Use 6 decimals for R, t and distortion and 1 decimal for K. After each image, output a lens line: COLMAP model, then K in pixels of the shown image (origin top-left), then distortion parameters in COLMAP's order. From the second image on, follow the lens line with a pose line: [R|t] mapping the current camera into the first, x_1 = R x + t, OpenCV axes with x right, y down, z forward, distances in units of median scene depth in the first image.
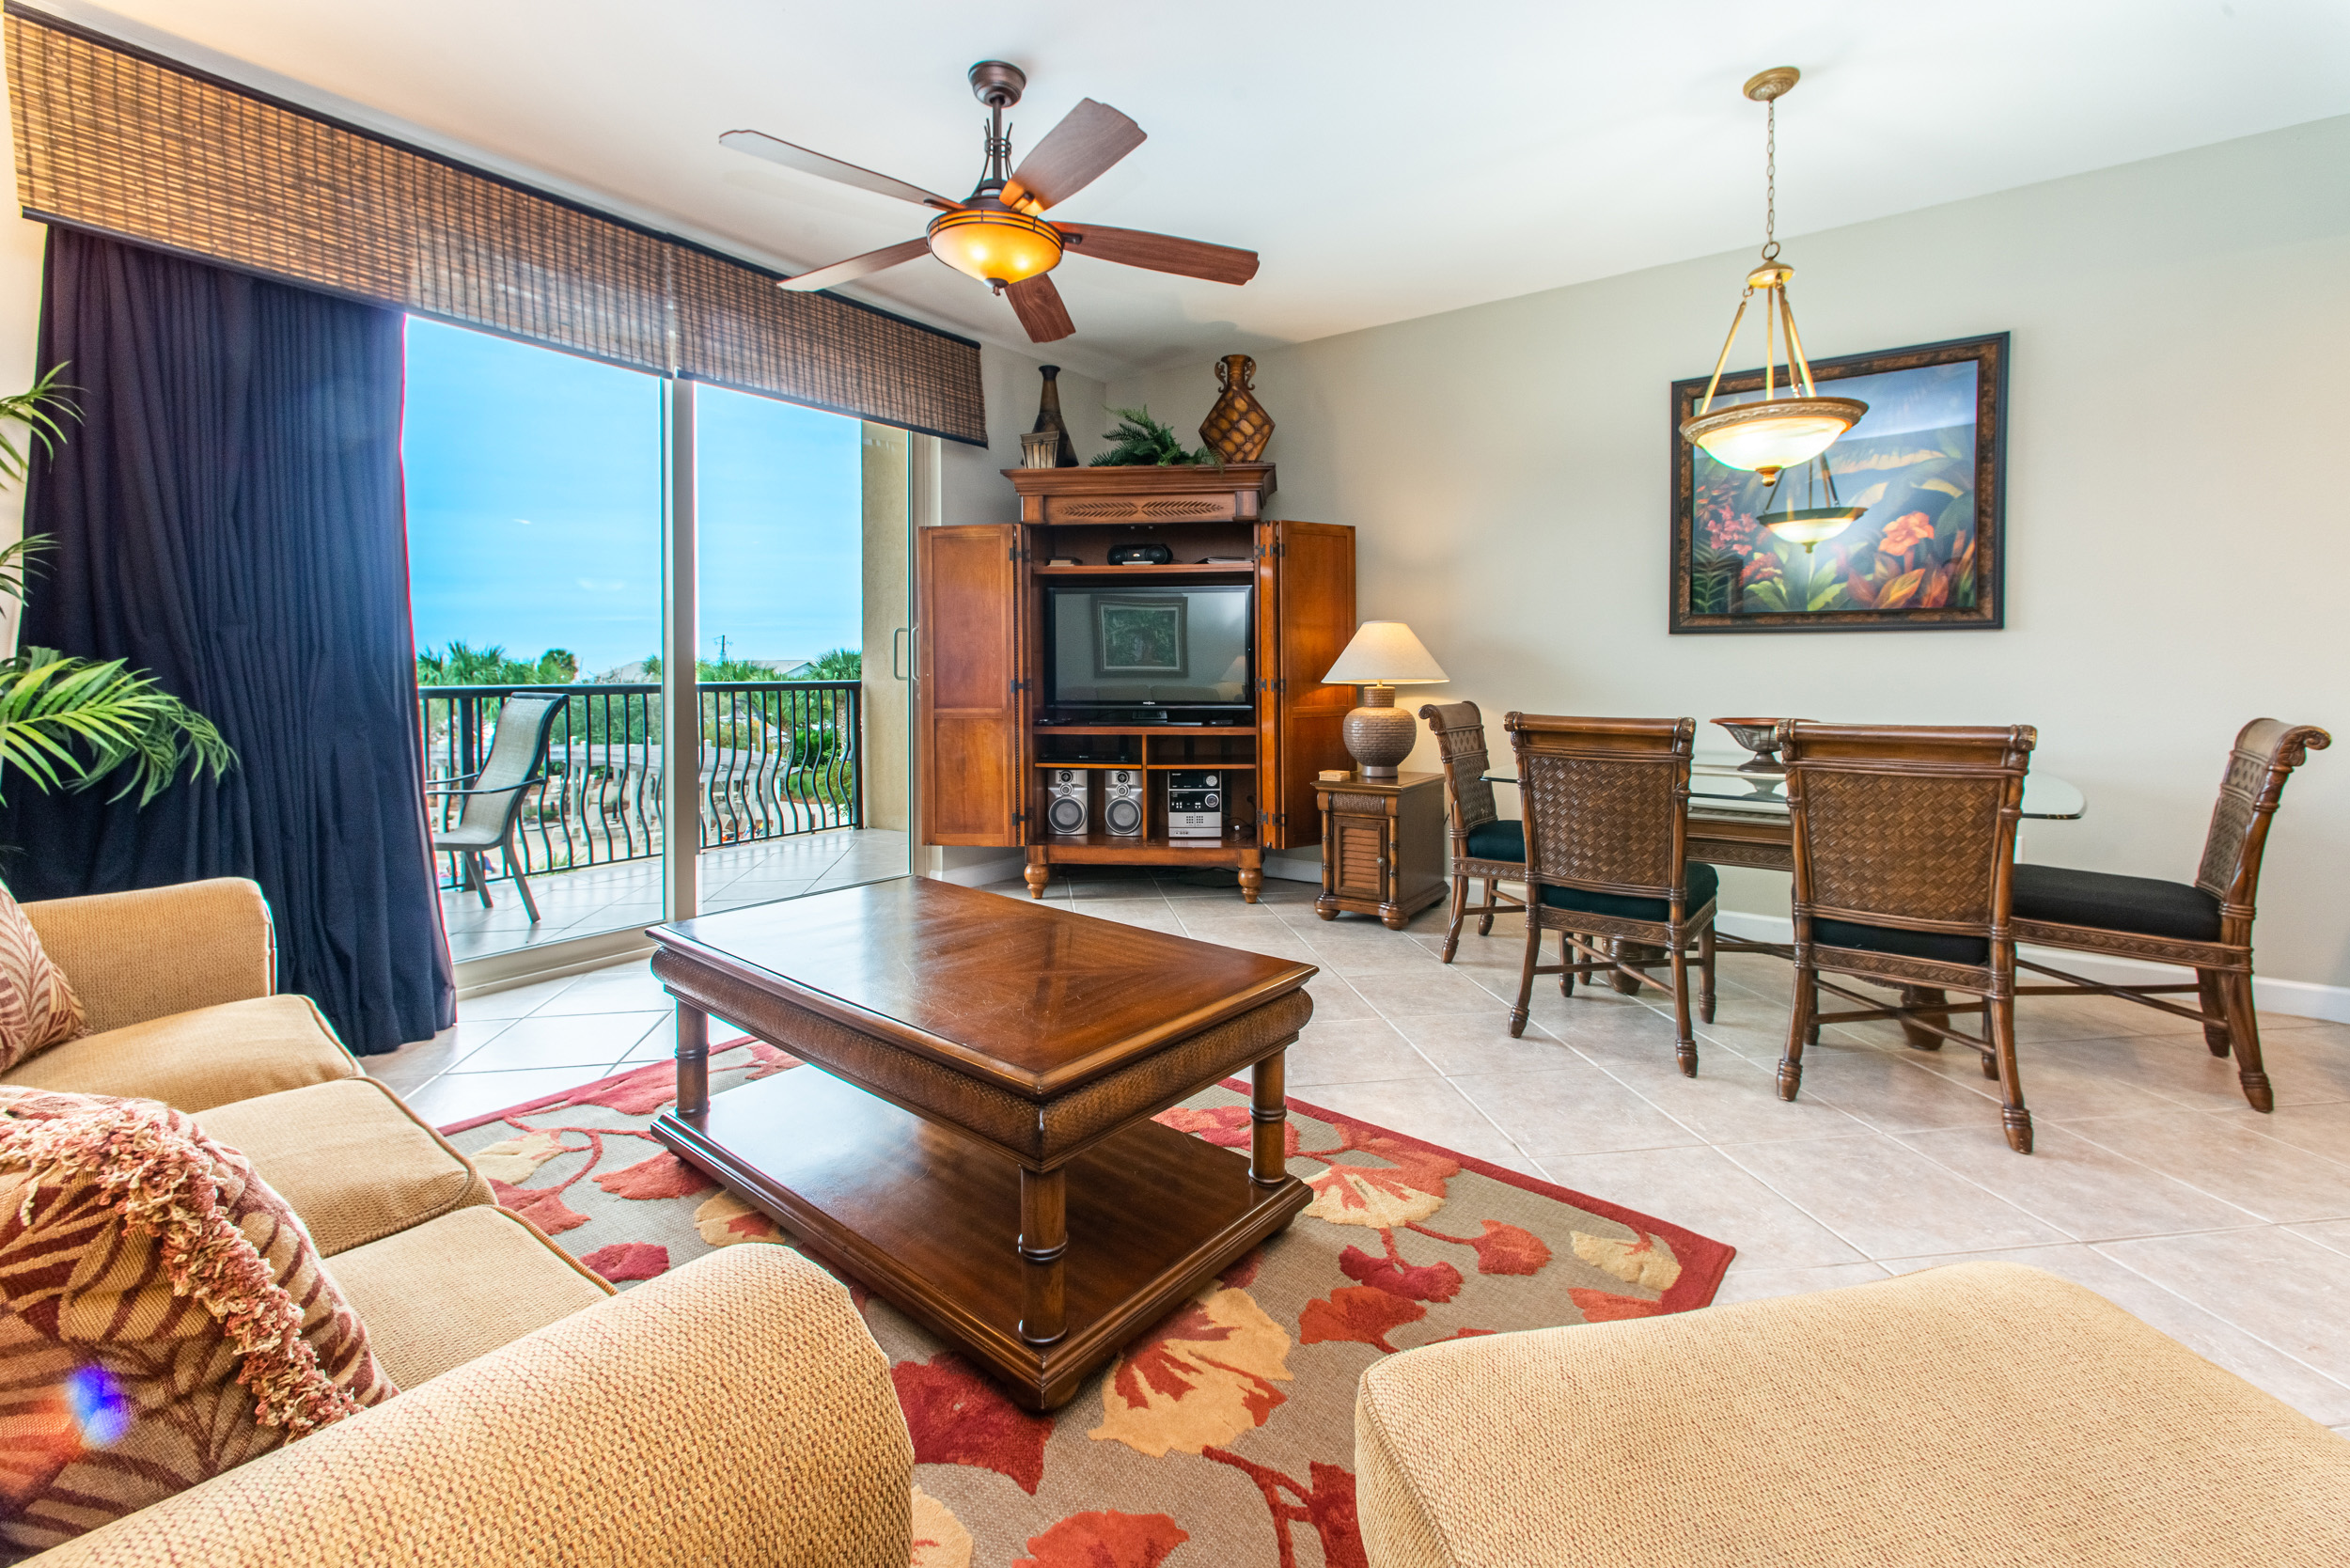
lens RADIAL K [[987.8, 0, 1178.9], [0, 987.8, 681.0], [0, 0, 1]] dist [0.006863, 0.000043]
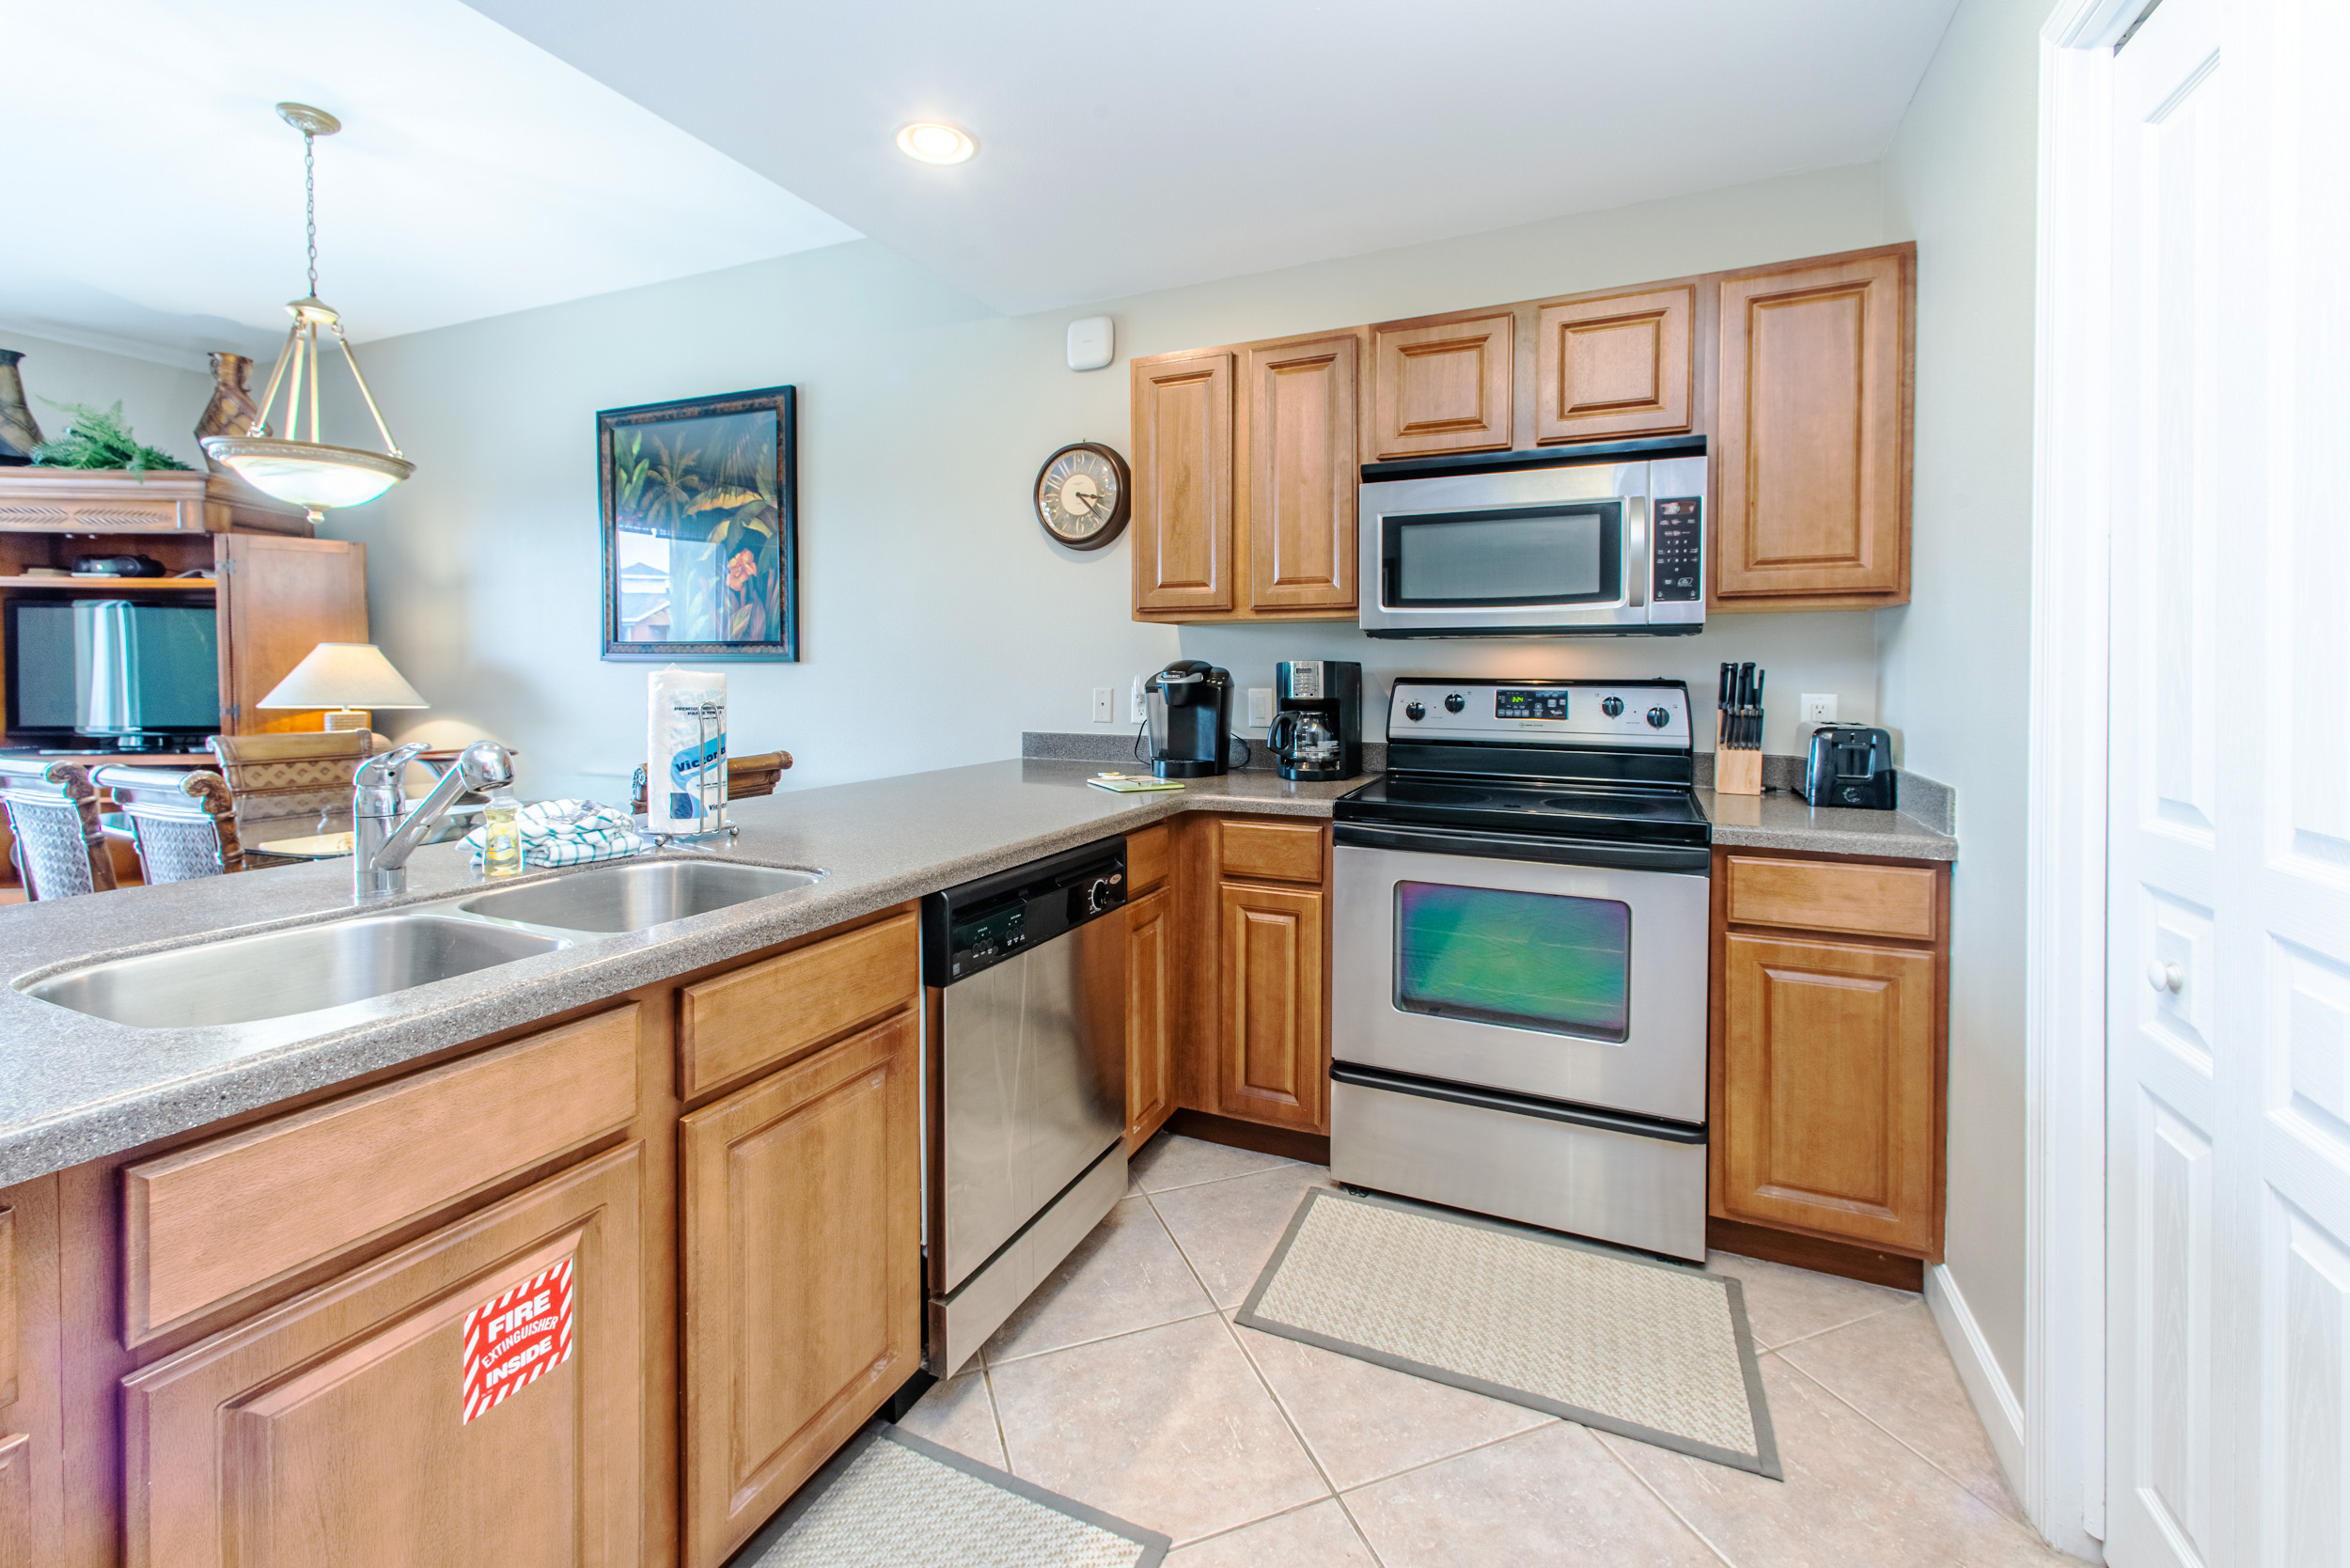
lens RADIAL K [[987.8, 0, 1178.9], [0, 987.8, 681.0], [0, 0, 1]] dist [0.006863, 0.000043]
pose [[0.980534, 0.003530, 0.196319, 0.929505], [-0.002916, 0.999990, -0.003414, -0.026954], [-0.196329, 0.002775, 0.980534, -0.115414]]
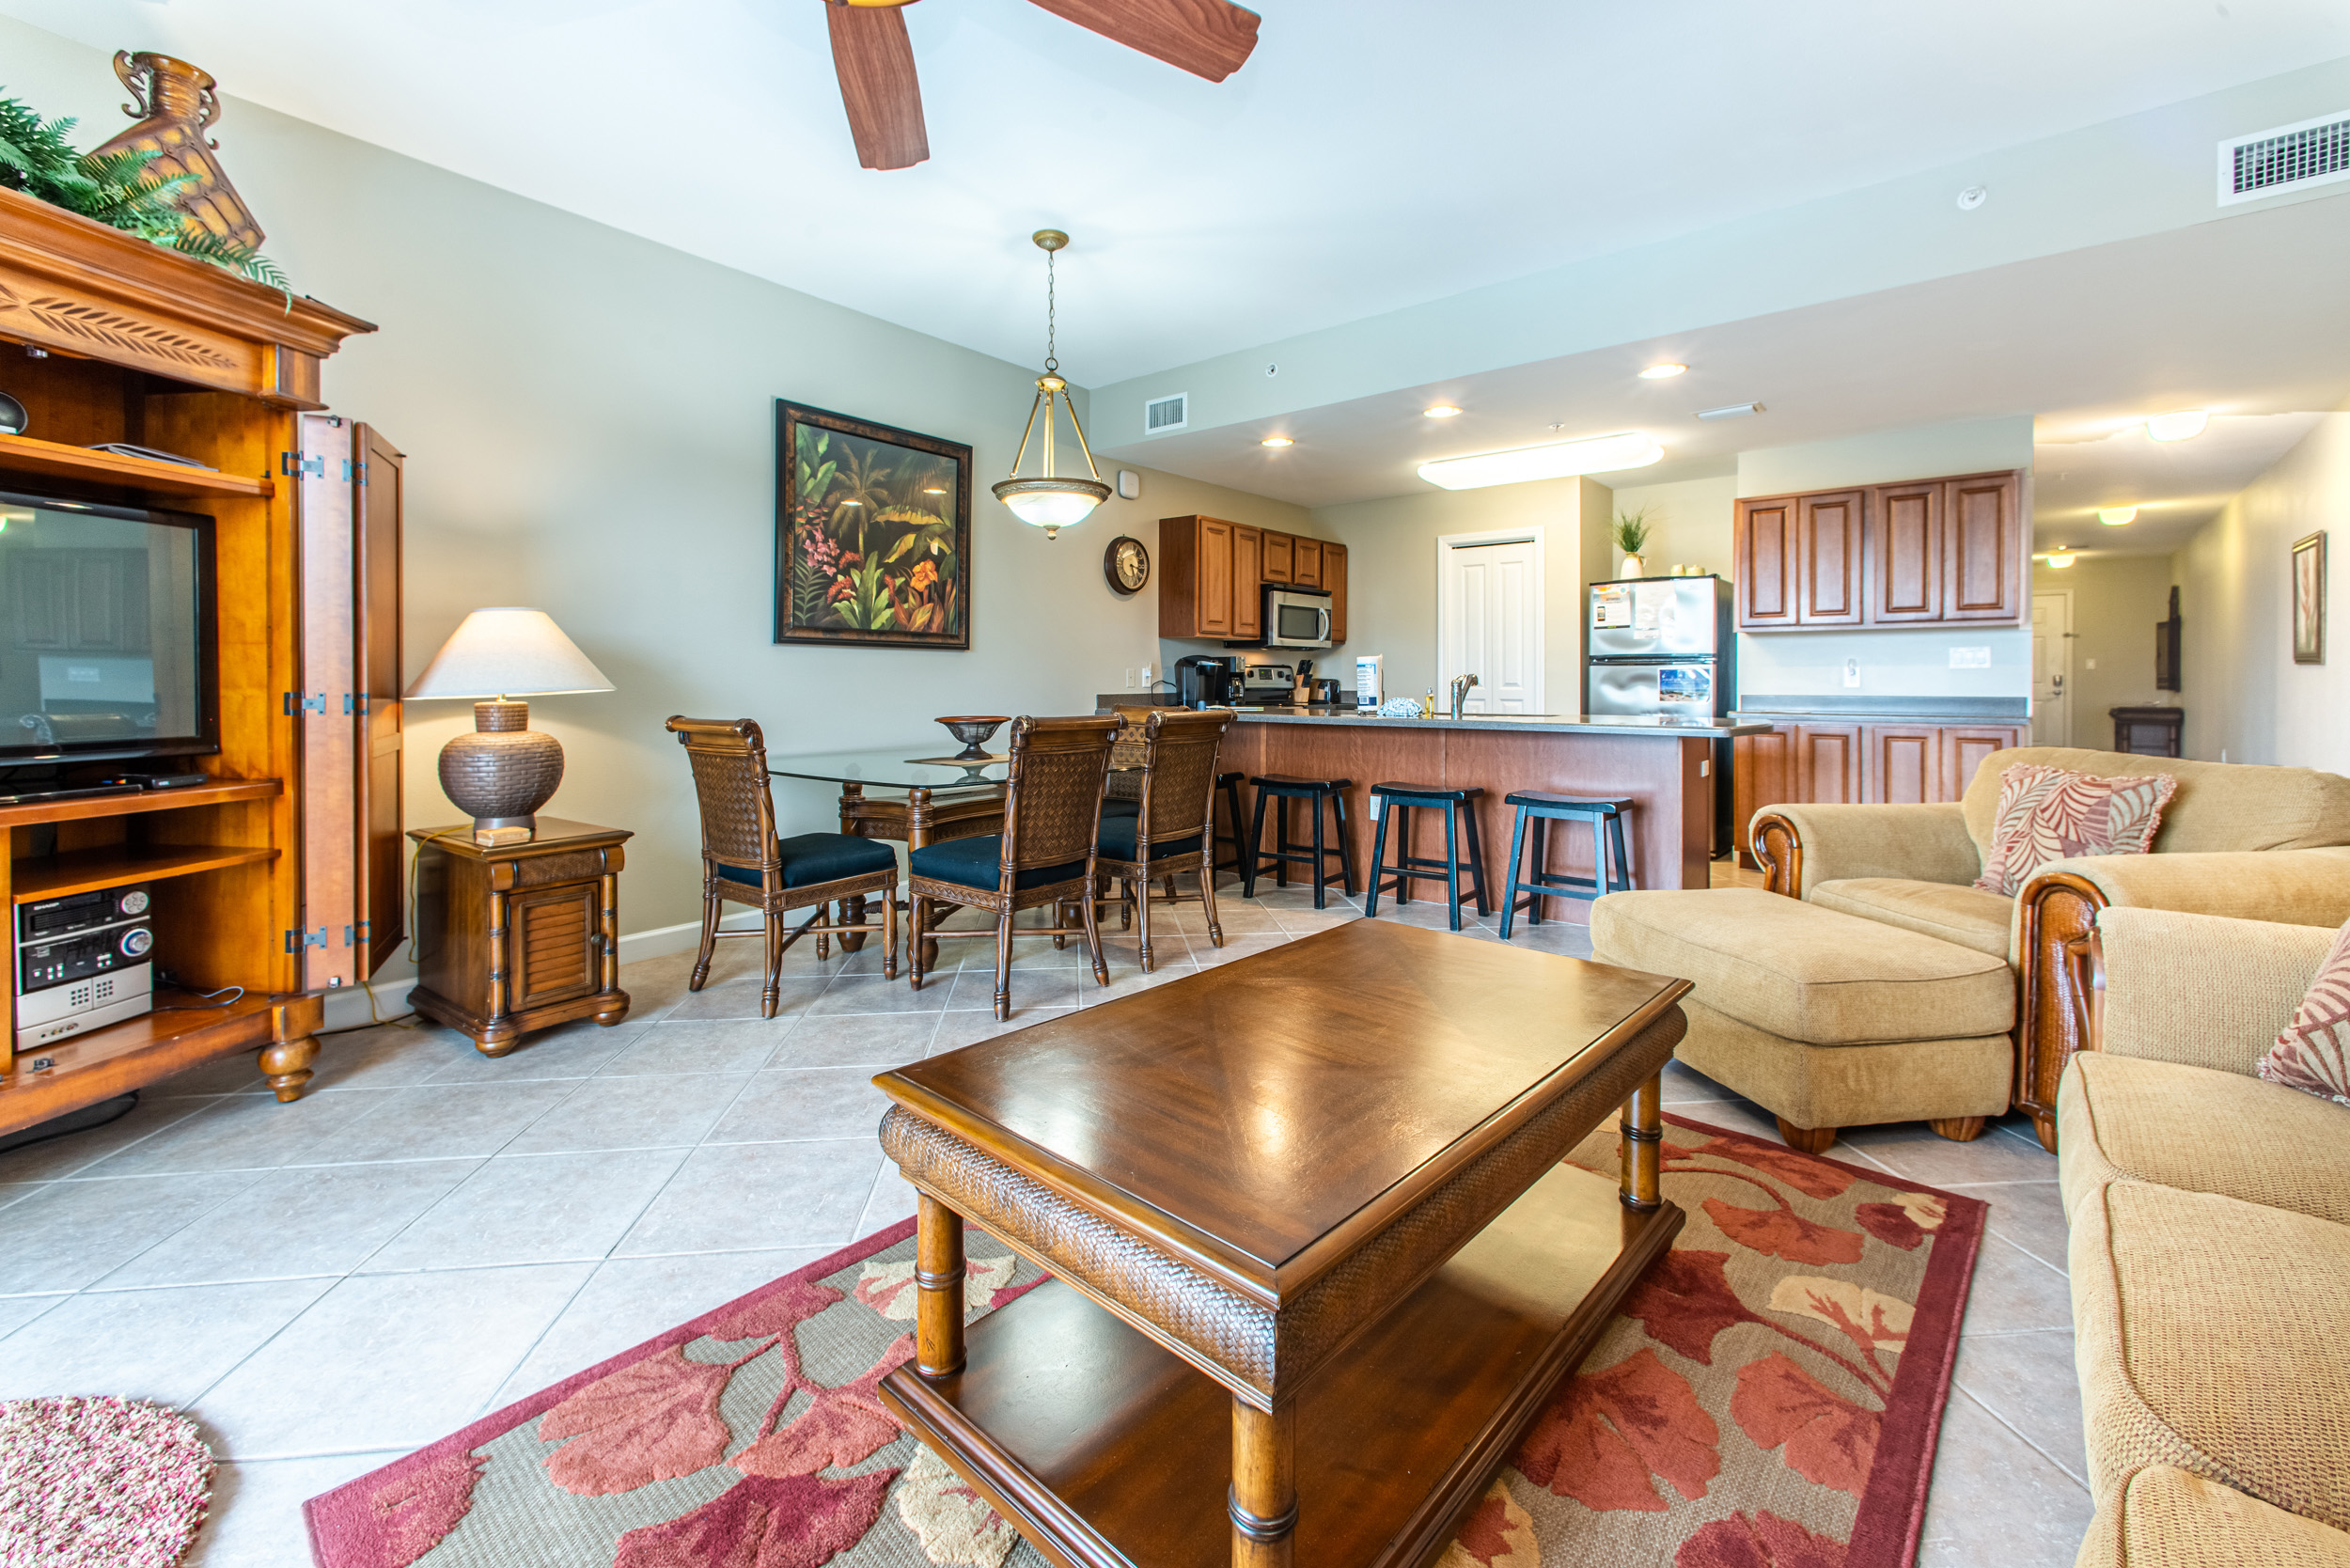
lens RADIAL K [[975.0, 0, 1172.9], [0, 975.0, 685.6], [0, 0, 1]] dist [0.000877, -0.000001]
pose [[0.060127, -0.005599, 0.998175, -0.517783], [0.012138, 0.999914, 0.004878, -0.003662], [-0.998117, 0.011822, 0.060190, 0.559322]]
